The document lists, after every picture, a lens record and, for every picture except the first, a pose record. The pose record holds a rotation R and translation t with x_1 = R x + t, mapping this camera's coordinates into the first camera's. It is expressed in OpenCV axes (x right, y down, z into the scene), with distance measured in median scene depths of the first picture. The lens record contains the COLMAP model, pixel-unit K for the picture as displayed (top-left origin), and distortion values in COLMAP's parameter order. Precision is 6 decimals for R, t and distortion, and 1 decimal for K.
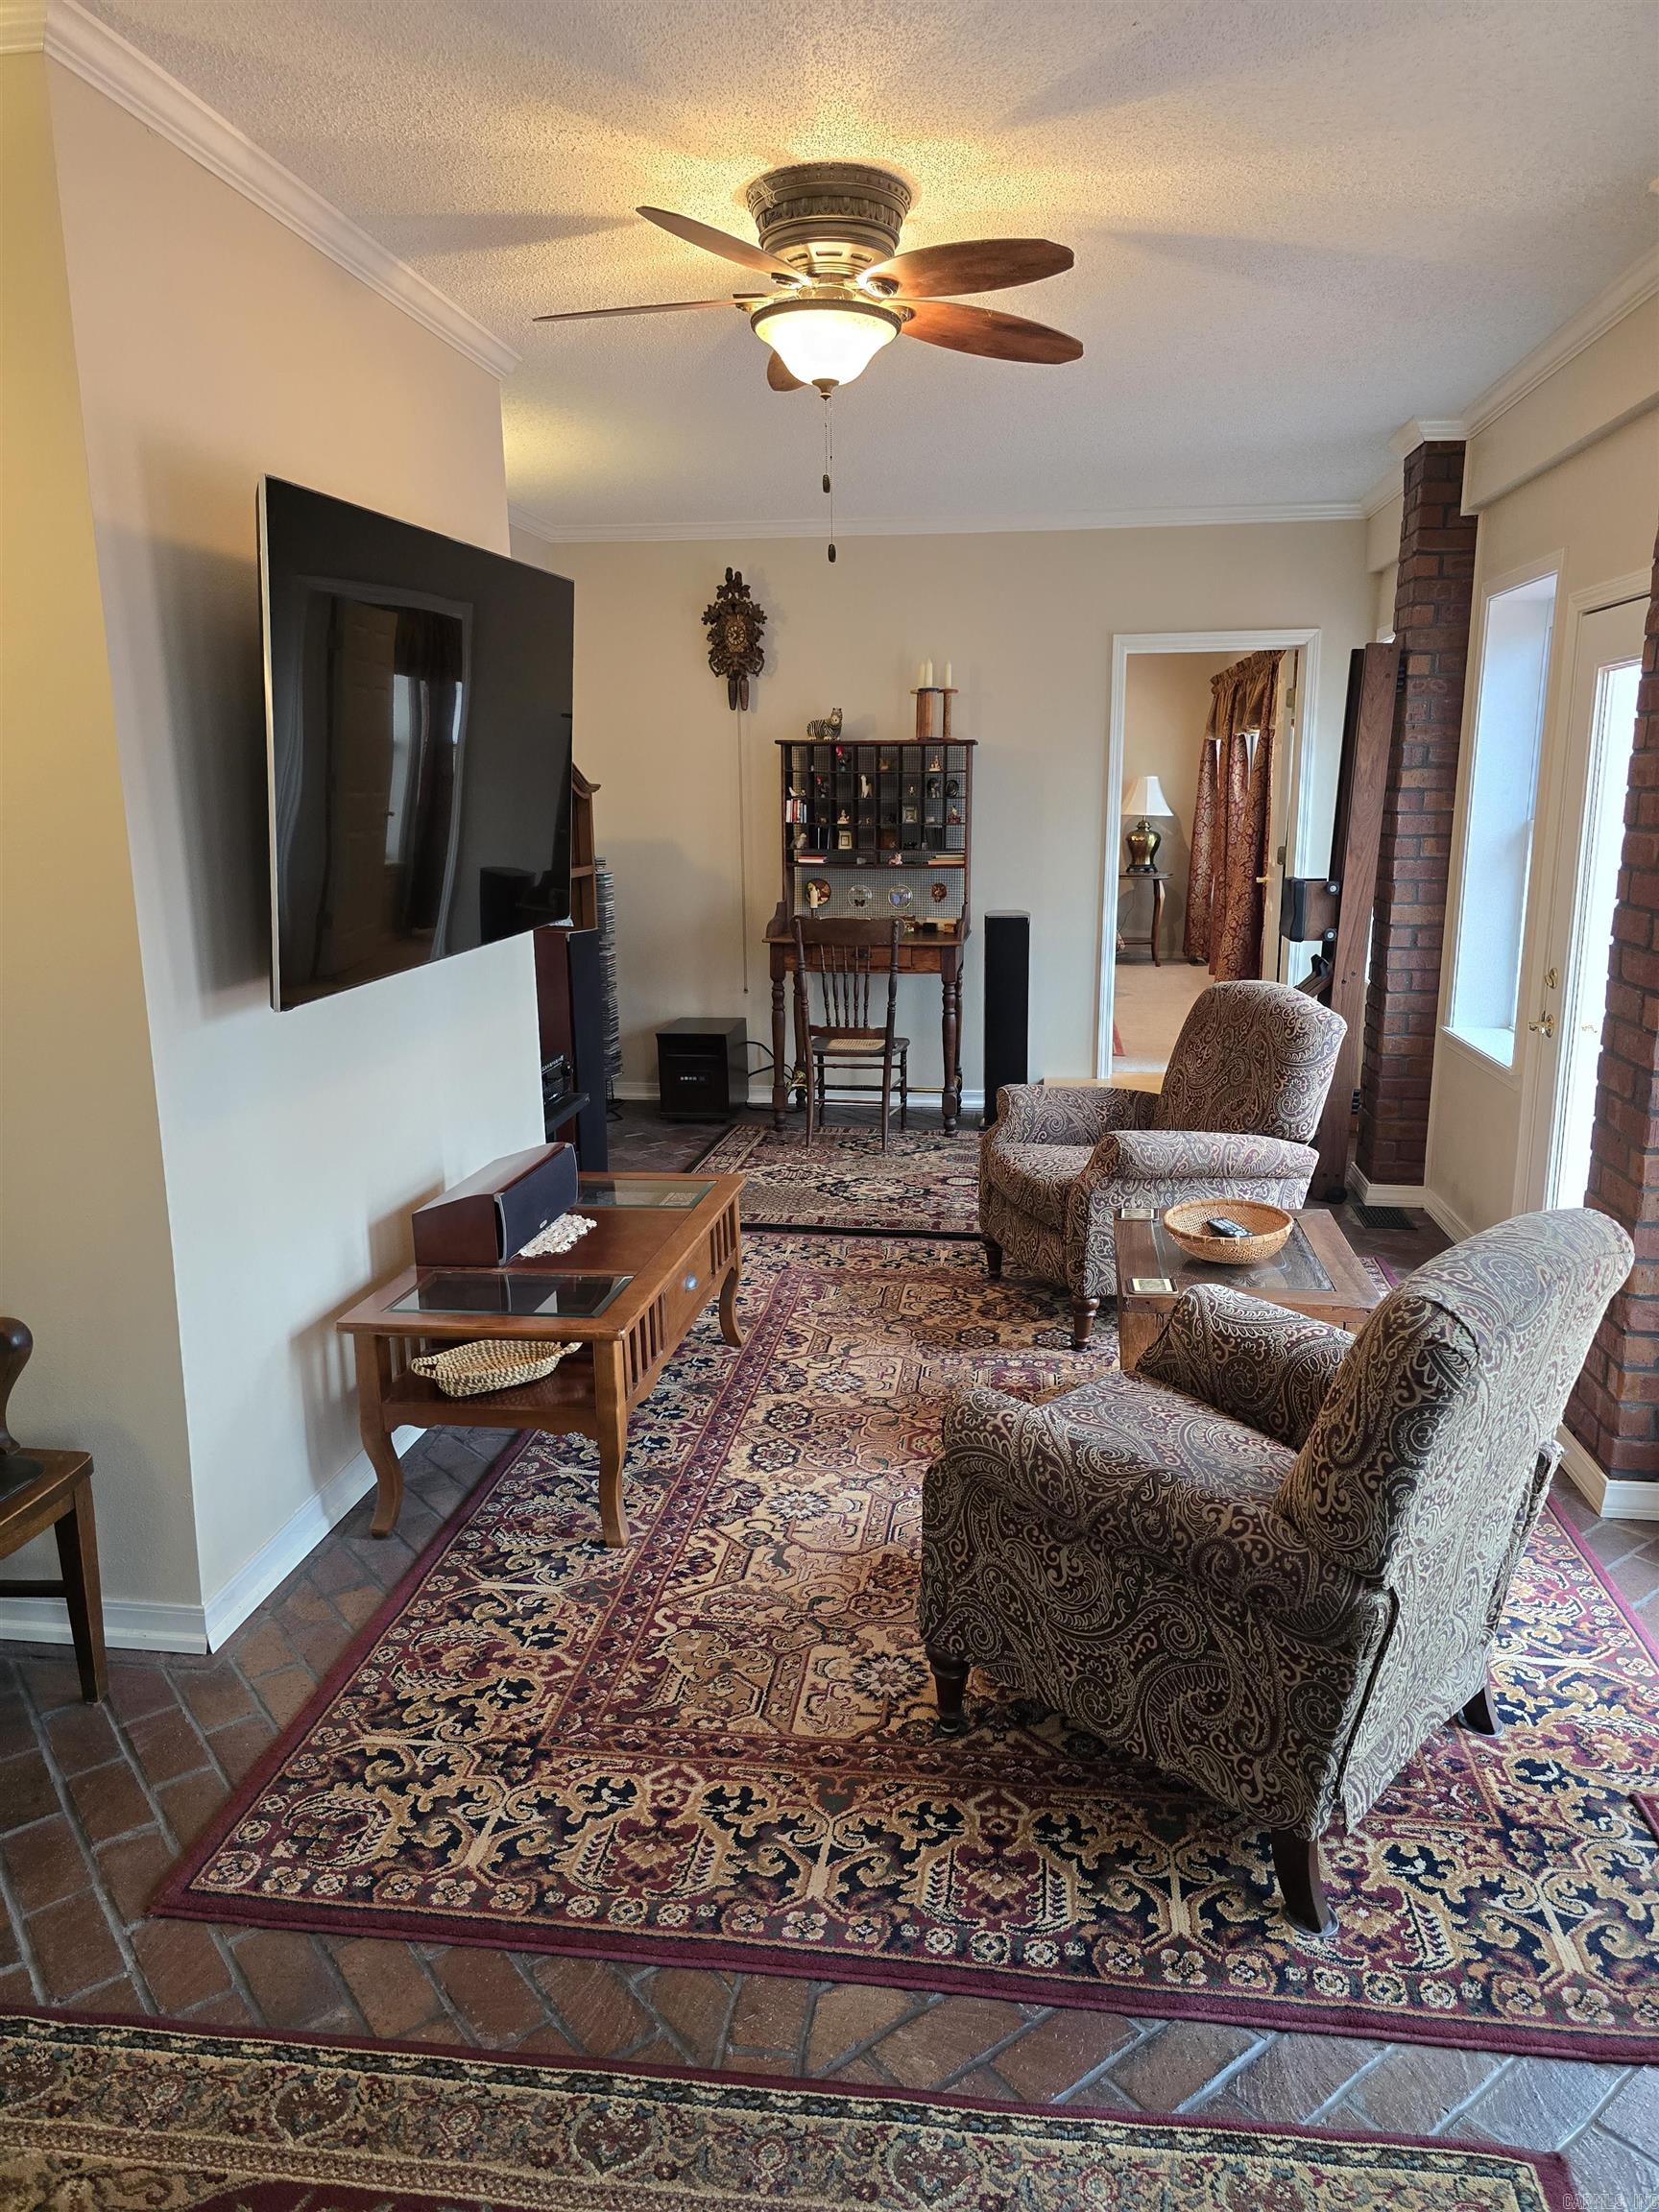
lens RADIAL K [[1485.5, 0, 834.2], [0, 1485.5, 1098.2], [0, 0, 1]] dist [0.063187, -0.053618]
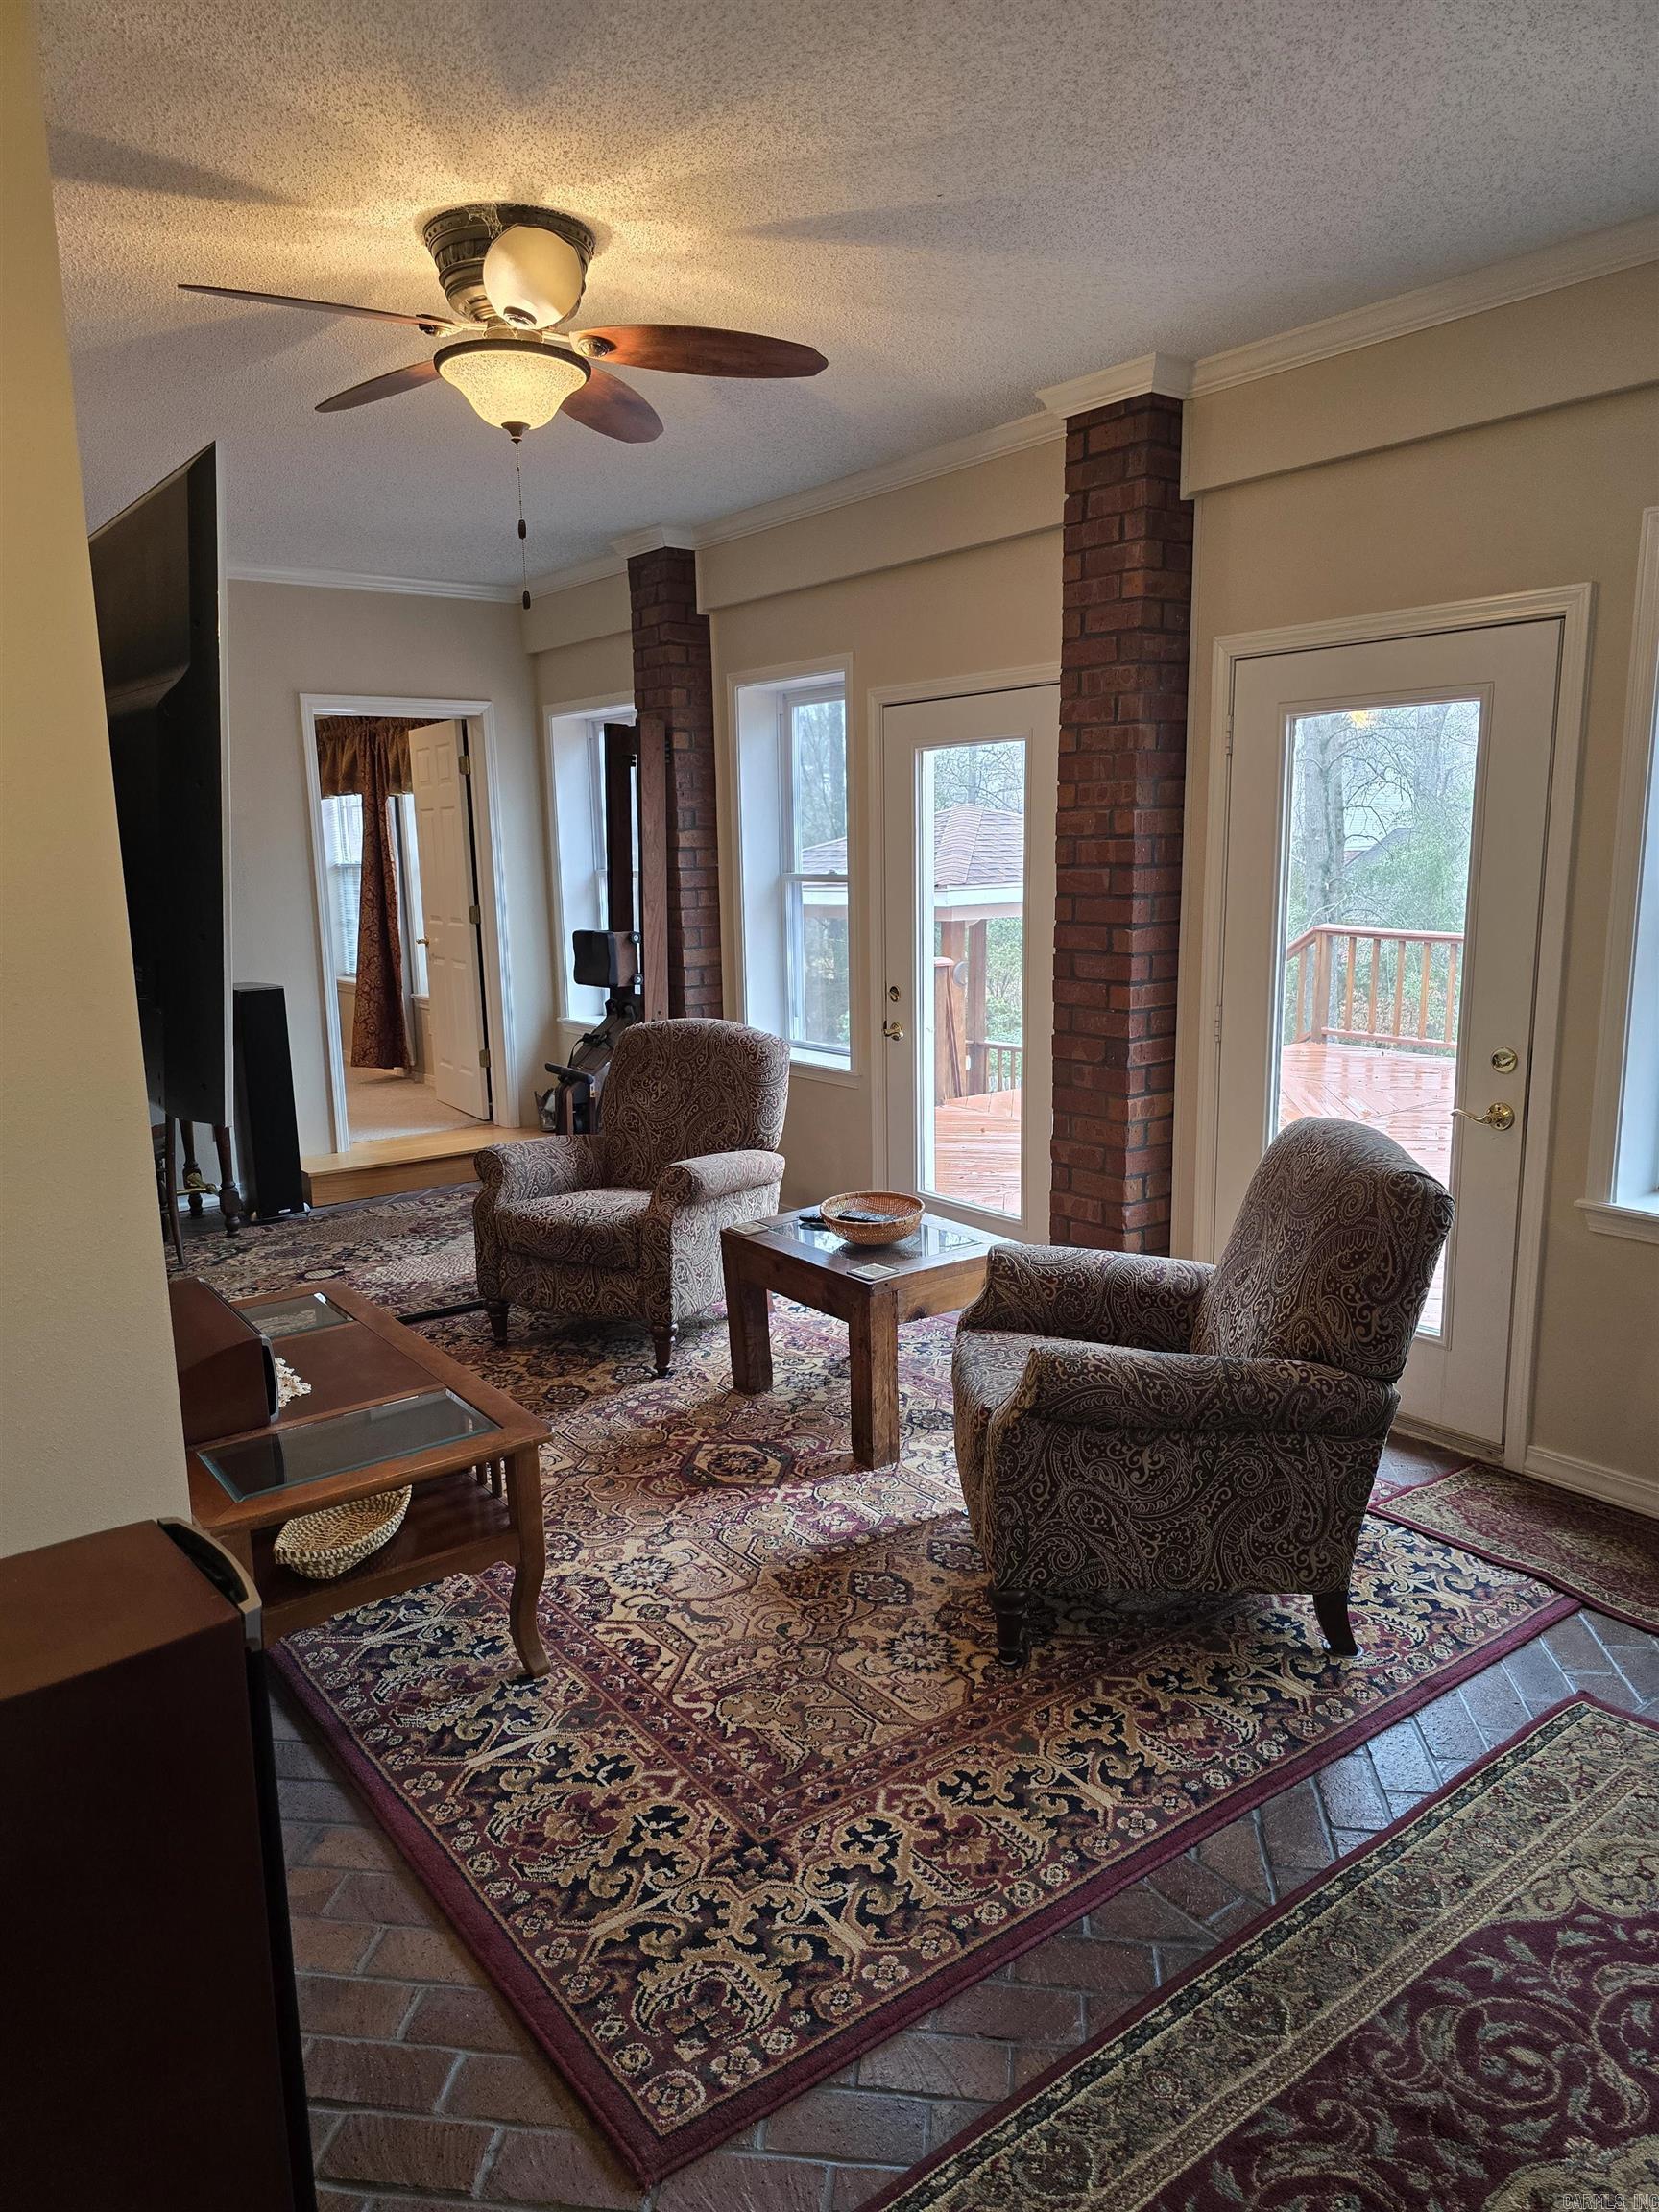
lens RADIAL K [[1485.5, 0, 827.7], [0, 1485.5, 1123.3], [0, 0, 1]] dist [0.063187, -0.053618]
pose [[0.716289, -0.140053, 0.683604, -0.719021], [0.161516, 0.986324, 0.032834, -0.036813], [-0.678853, 0.086895, 0.729114, 0.232972]]
